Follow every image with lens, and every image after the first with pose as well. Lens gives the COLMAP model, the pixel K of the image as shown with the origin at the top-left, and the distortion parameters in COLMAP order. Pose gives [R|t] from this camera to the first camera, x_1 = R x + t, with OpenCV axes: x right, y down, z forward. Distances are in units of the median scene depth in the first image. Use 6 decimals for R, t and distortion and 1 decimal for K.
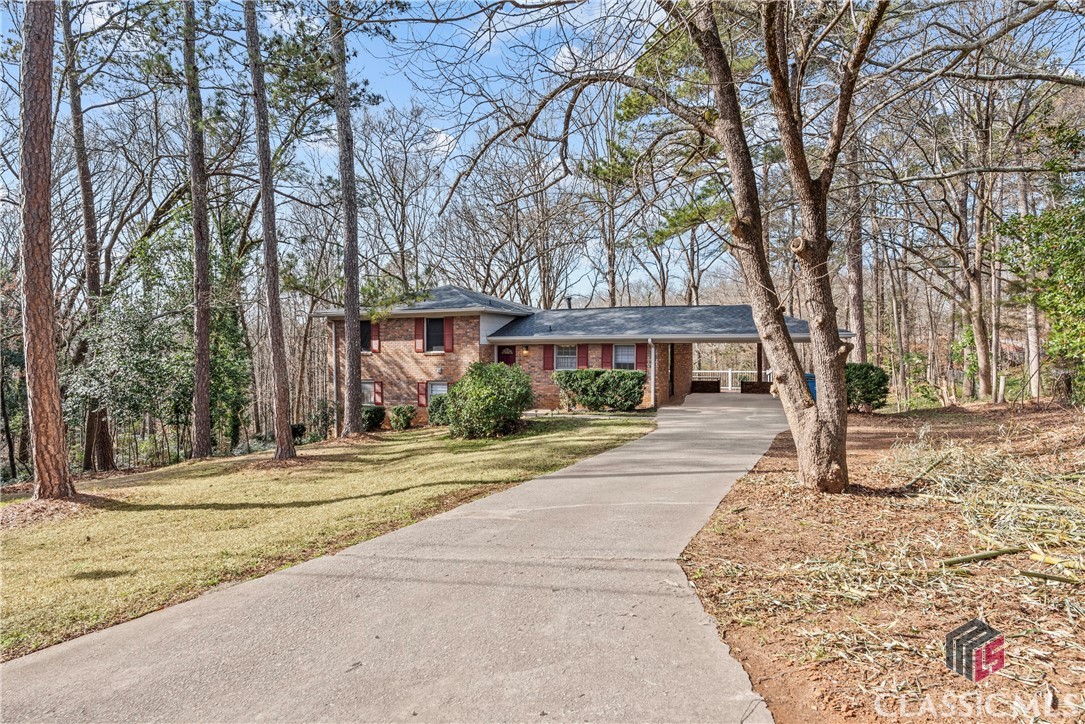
lens RADIAL K [[635.7, 0, 537.0], [0, 635.7, 358.3], [0, 0, 1]] dist [0.003011, -0.001172]
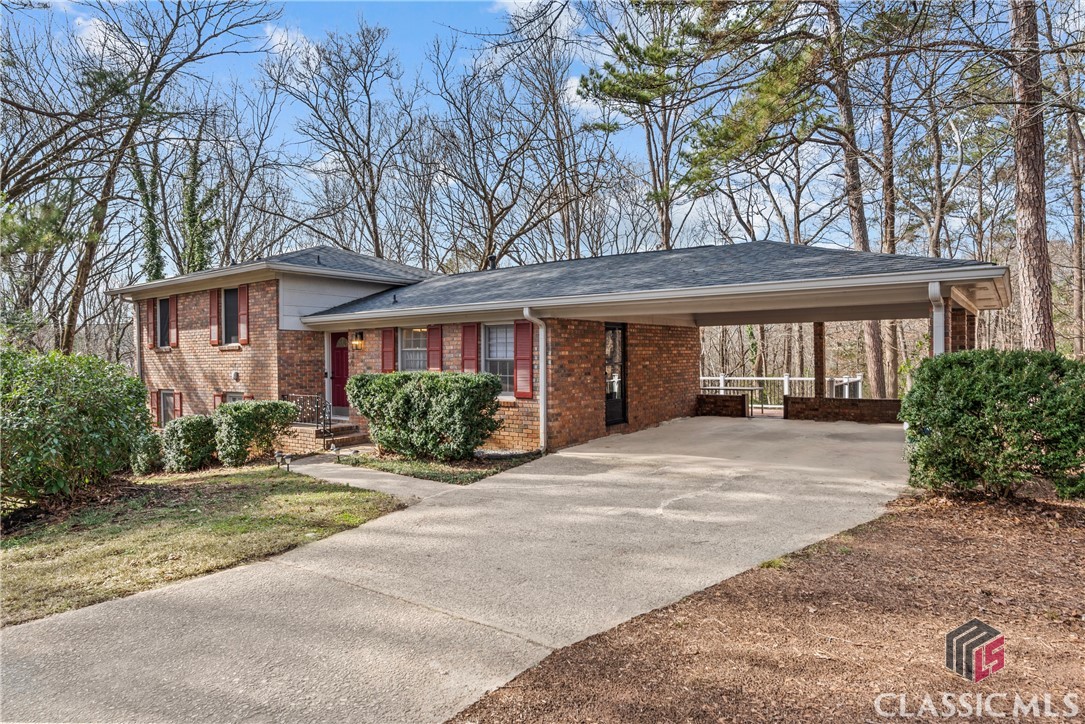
lens RADIAL K [[635.7, 0, 548.2], [0, 635.7, 365.6], [0, 0, 1]] dist [0.003011, -0.001172]
pose [[0.979078, -0.003040, -0.203460, 0.260159], [0.002618, 0.999994, -0.002344, 0.012172], [0.203466, 0.001762, 0.979080, 0.480438]]
